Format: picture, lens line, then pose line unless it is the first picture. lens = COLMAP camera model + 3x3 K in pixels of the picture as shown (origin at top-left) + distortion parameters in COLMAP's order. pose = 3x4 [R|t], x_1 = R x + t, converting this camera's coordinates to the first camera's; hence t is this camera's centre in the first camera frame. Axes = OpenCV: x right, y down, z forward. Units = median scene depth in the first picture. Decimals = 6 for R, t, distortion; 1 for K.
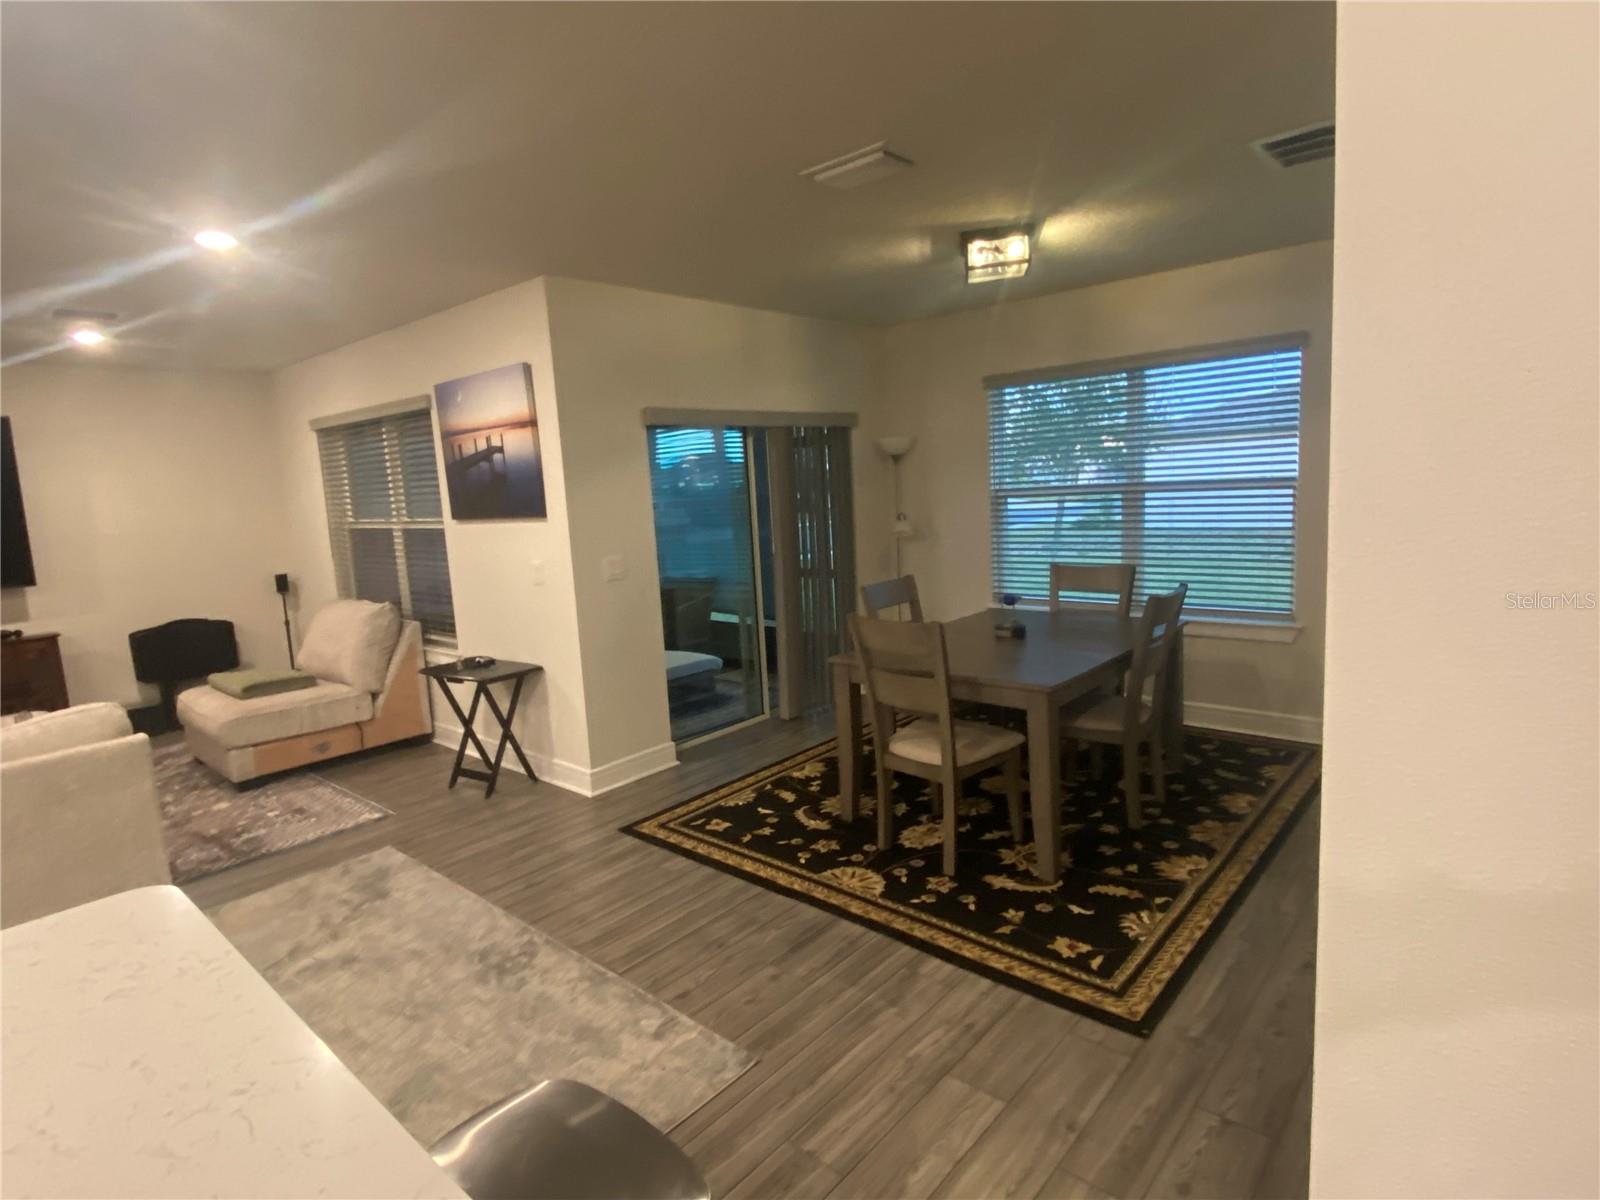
lens RADIAL K [[851.3, 0, 800.0], [0, 851.3, 600.0], [0, 0, 1]] dist [-0.031911, -0.000440]
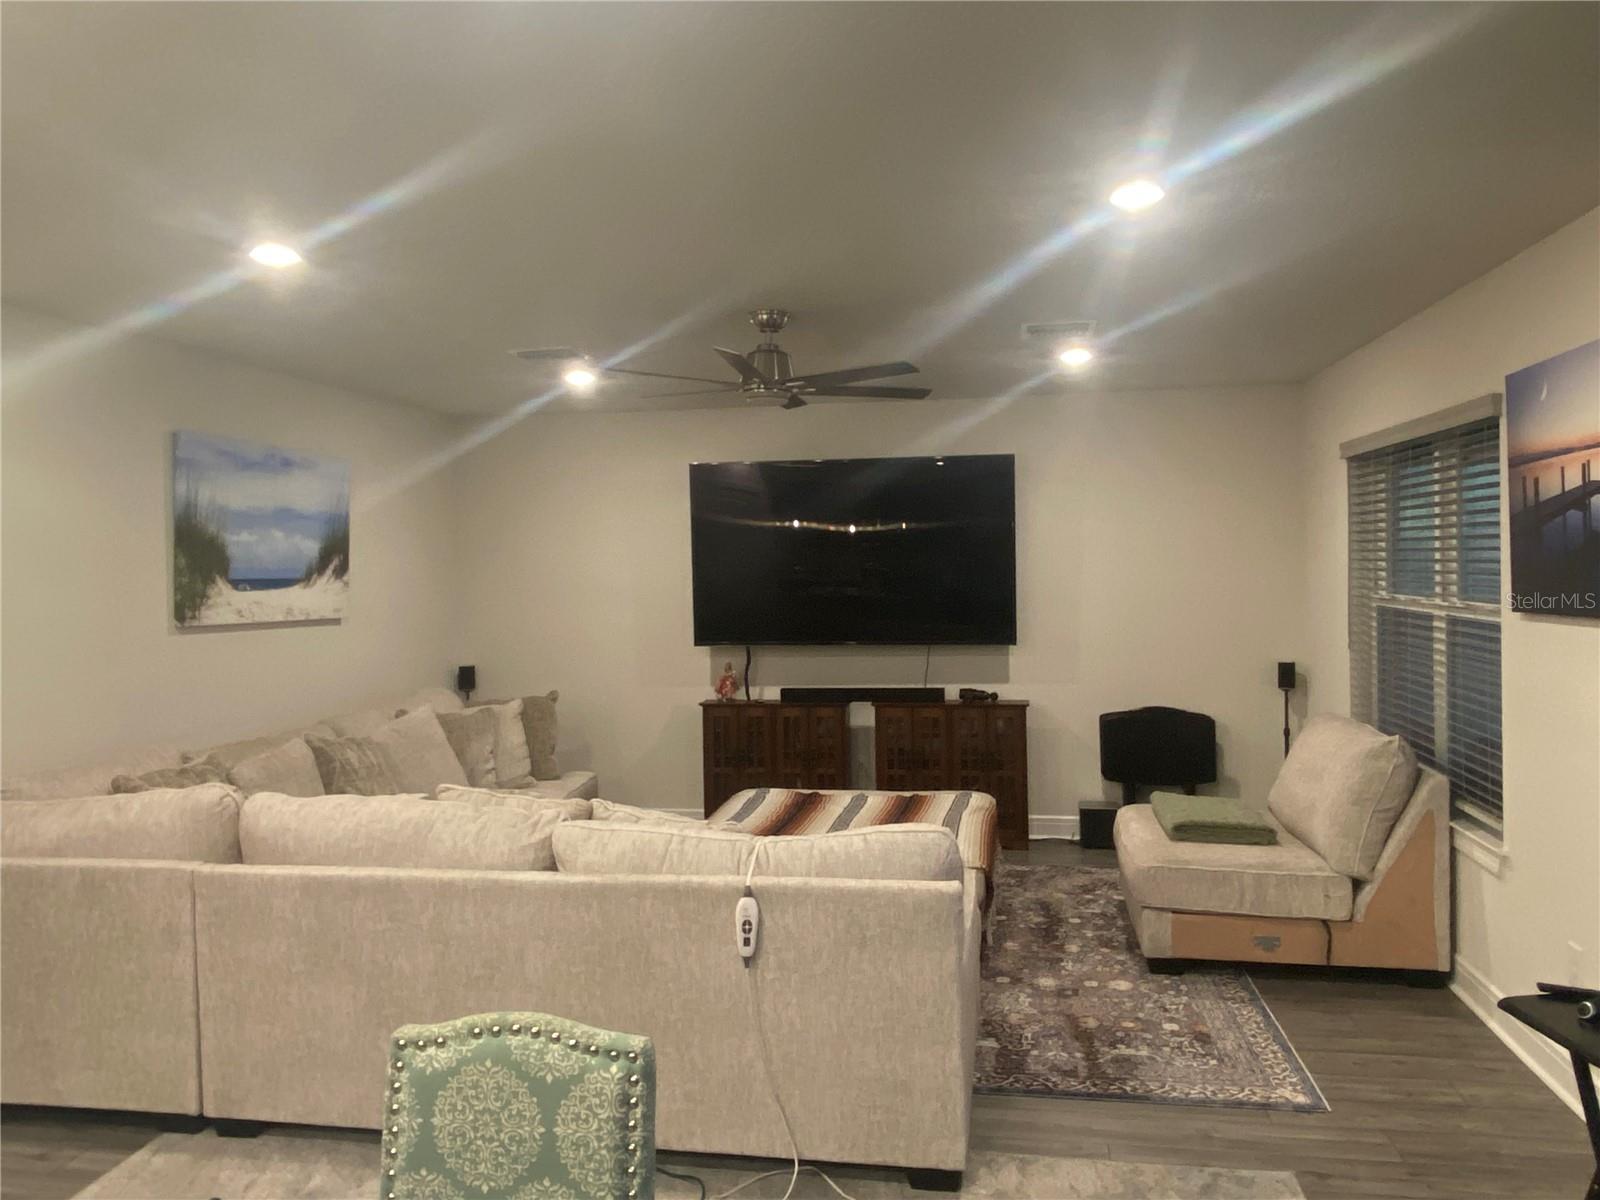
lens RADIAL K [[1184.2, 0, 802.7], [0, 1184.2, 570.5], [0, 0, 1]] dist [-0.005718, -0.010252]
pose [[0.533679, 0.048351, -0.844304, -0.005490], [-0.133934, 0.990597, -0.027931, -0.035438], [0.835014, 0.127987, 0.535137, 0.179788]]
